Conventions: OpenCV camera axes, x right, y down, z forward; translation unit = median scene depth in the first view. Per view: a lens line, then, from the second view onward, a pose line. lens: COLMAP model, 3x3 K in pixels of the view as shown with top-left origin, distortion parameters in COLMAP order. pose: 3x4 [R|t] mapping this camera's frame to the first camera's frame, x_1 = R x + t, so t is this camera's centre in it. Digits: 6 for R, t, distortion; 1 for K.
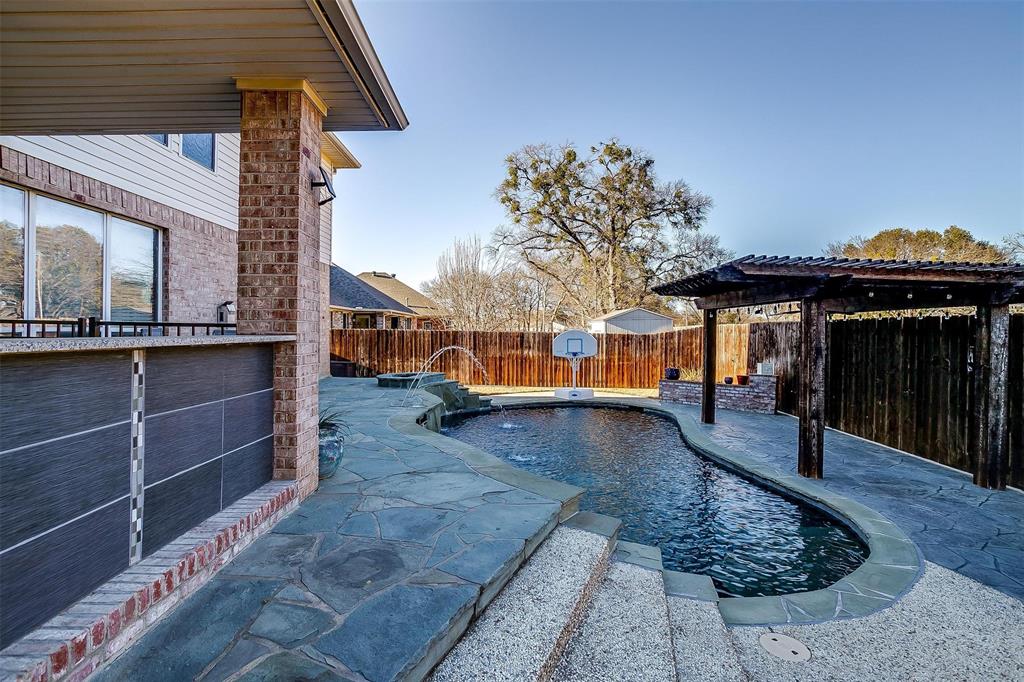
lens RADIAL K [[509.9, 0, 498.8], [0, 509.9, 324.2], [0, 0, 1]] dist [-0.027930, 0.001338]
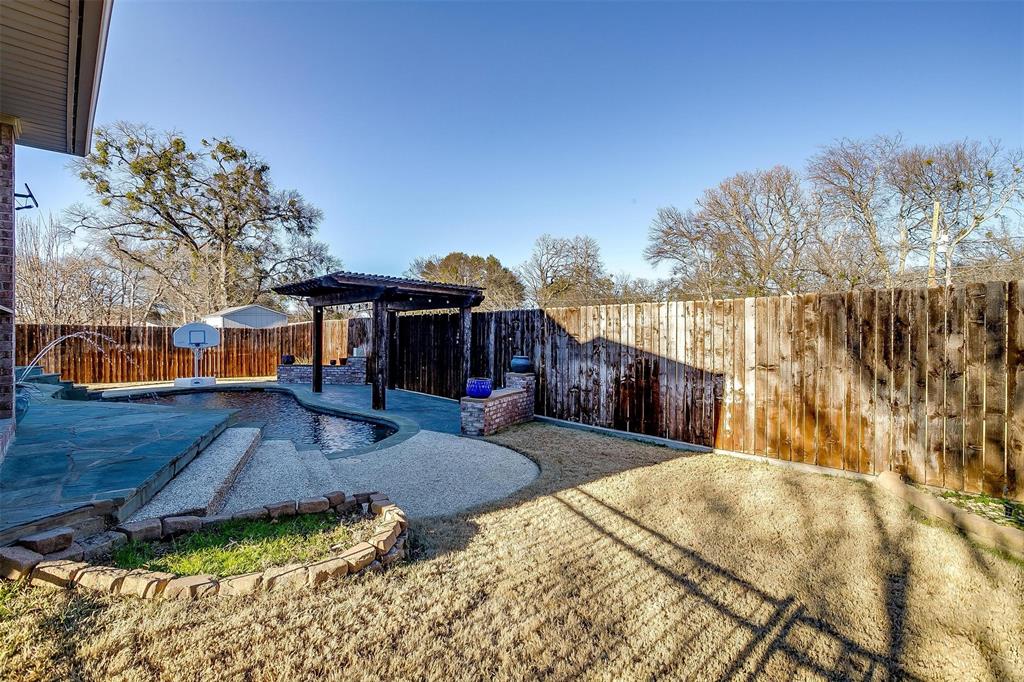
lens RADIAL K [[496.5, 0, 506.3], [0, 496.5, 335.3], [0, 0, 1]] dist [-0.057214, 0.035917]
pose [[0.729014, -0.008263, 0.684449, -0.040120], [-0.006575, 0.999796, 0.019074, 0.006799], [-0.684467, -0.018406, 0.728812, -0.103387]]
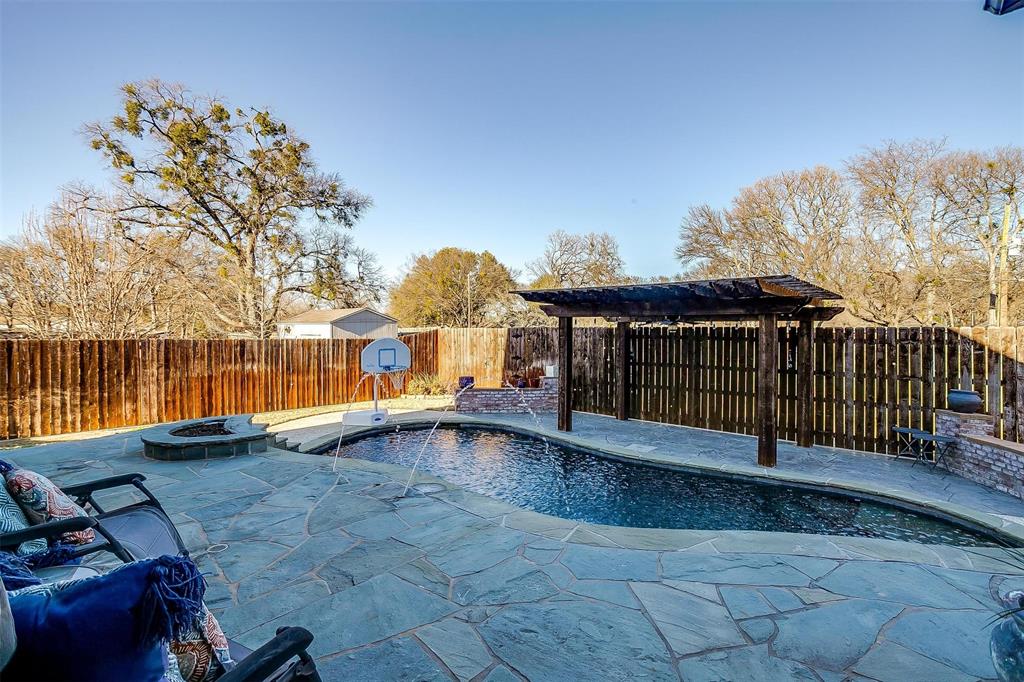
lens RADIAL K [[498.4, 0, 508.8], [0, 498.4, 328.2], [0, 0, 1]] dist [-0.059126, 0.036699]
pose [[0.651792, -0.004481, 0.758385, -0.150459], [-0.006481, 0.999913, 0.011478, -0.006671], [-0.758370, -0.012396, 0.651706, 0.167067]]
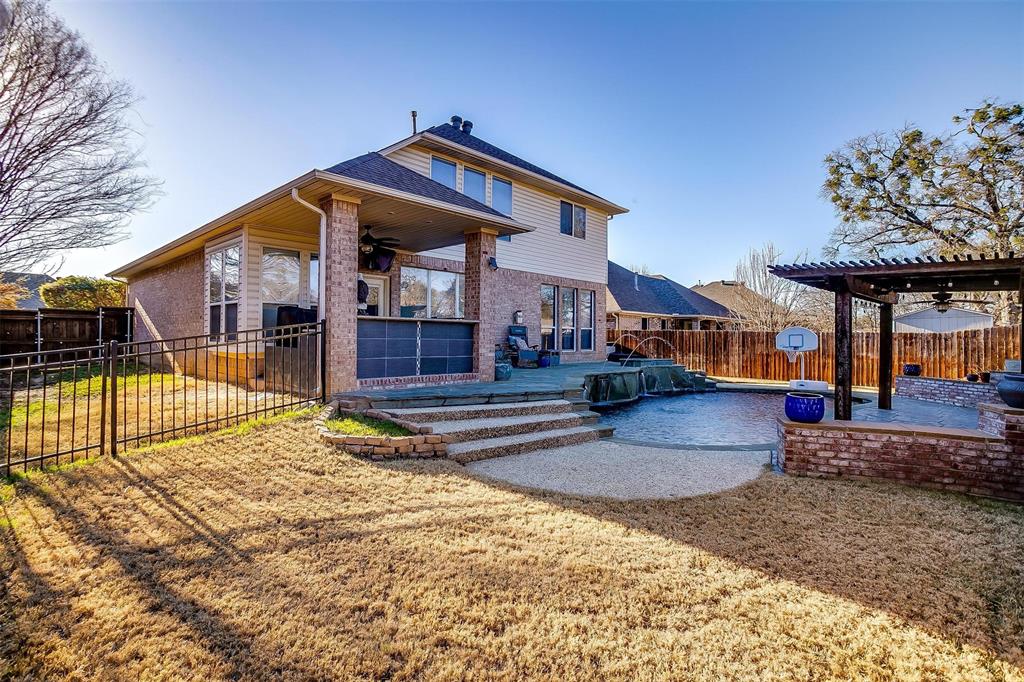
lens RADIAL K [[498.4, 0, 508.8], [0, 498.4, 328.2], [0, 0, 1]] dist [-0.059126, 0.036699]
pose [[0.744058, -0.011307, -0.668020, 0.192419], [0.003907, 0.999913, -0.012573, 0.012378], [0.668104, 0.006745, 0.744037, -0.114428]]
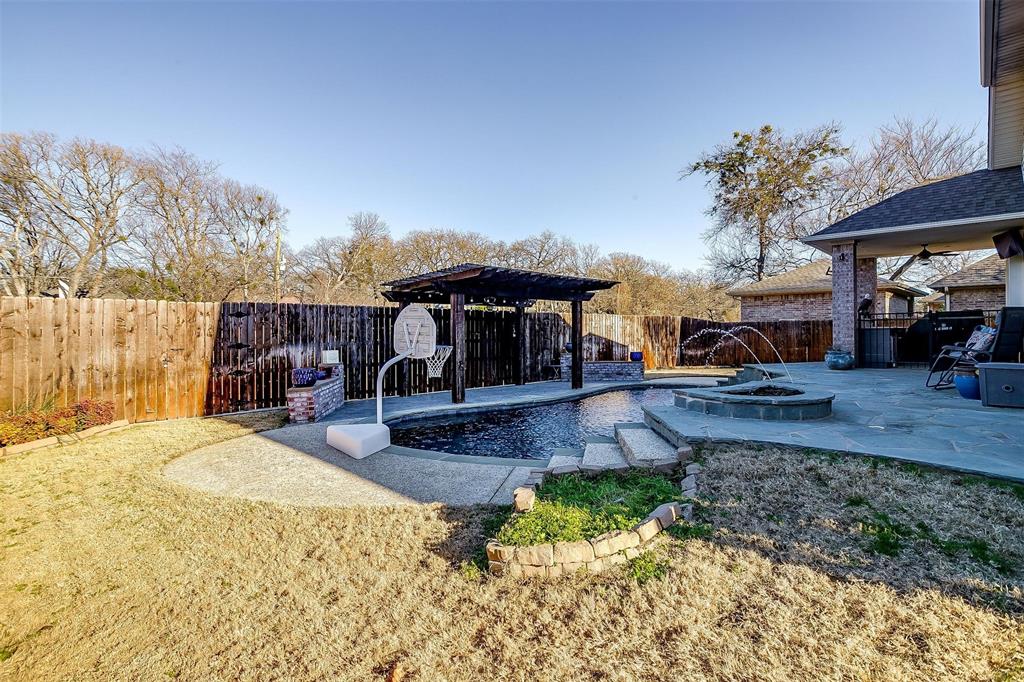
lens RADIAL K [[499.3, 0, 512.0], [0, 499.3, 341.0], [0, 0, 1]] dist [-0.053820, 0.000209]
pose [[-0.723372, -0.018665, 0.690206, -0.136406], [-0.010767, 0.999818, 0.015754, 0.018890], [-0.690375, 0.003964, -0.723441, 0.622282]]
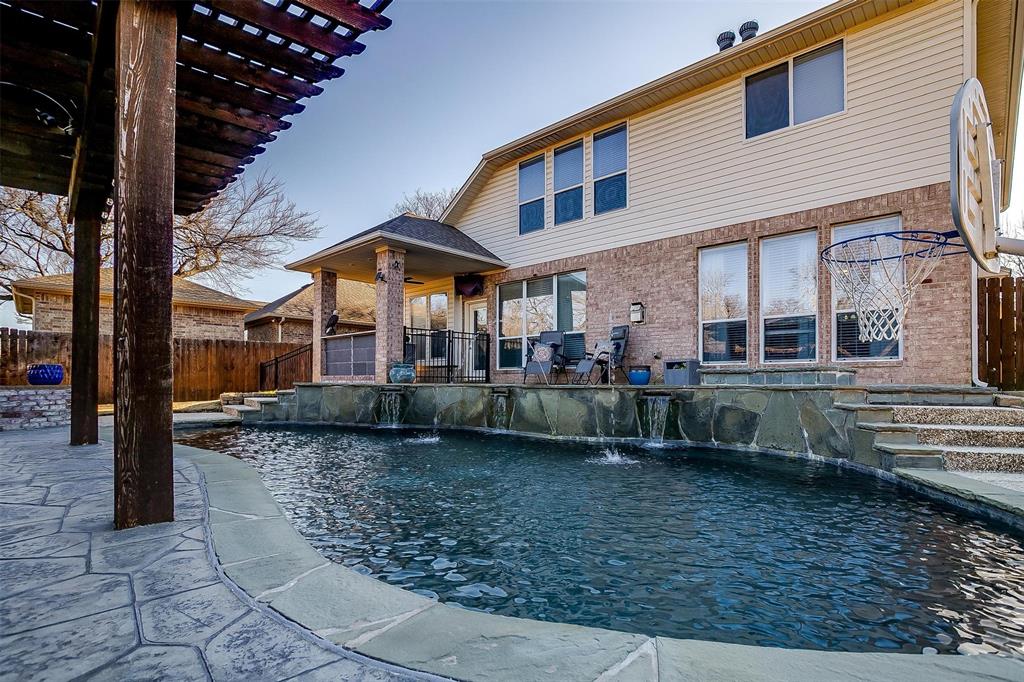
lens RADIAL K [[509.3, 0, 504.0], [0, 509.3, 386.1], [0, 0, 1]] dist [-0.052457, 0.025963]
pose [[-0.678040, -0.012312, -0.734922, 0.174719], [-0.003251, 0.999900, -0.013752, 0.051874], [0.735017, -0.006936, -0.678013, 0.470758]]
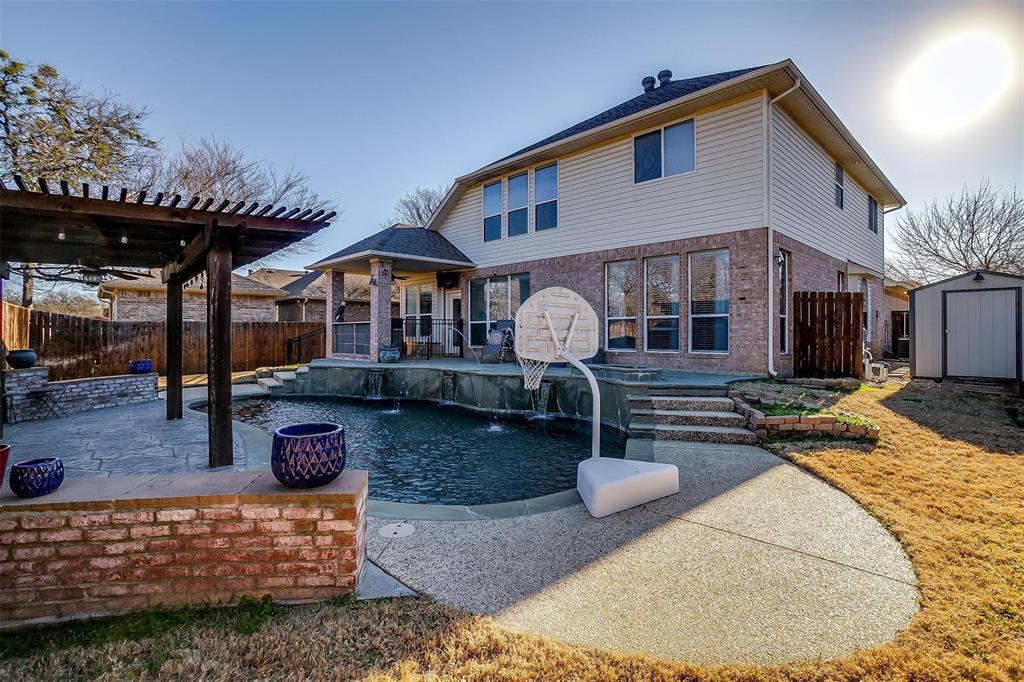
lens RADIAL K [[496.5, 0, 506.3], [0, 496.5, 335.3], [0, 0, 1]] dist [-0.057214, 0.035917]
pose [[-0.710837, -0.008135, -0.703310, 0.210829], [0.001805, 0.999909, -0.013389, 0.024429], [0.703355, -0.010787, -0.710757, 0.589996]]
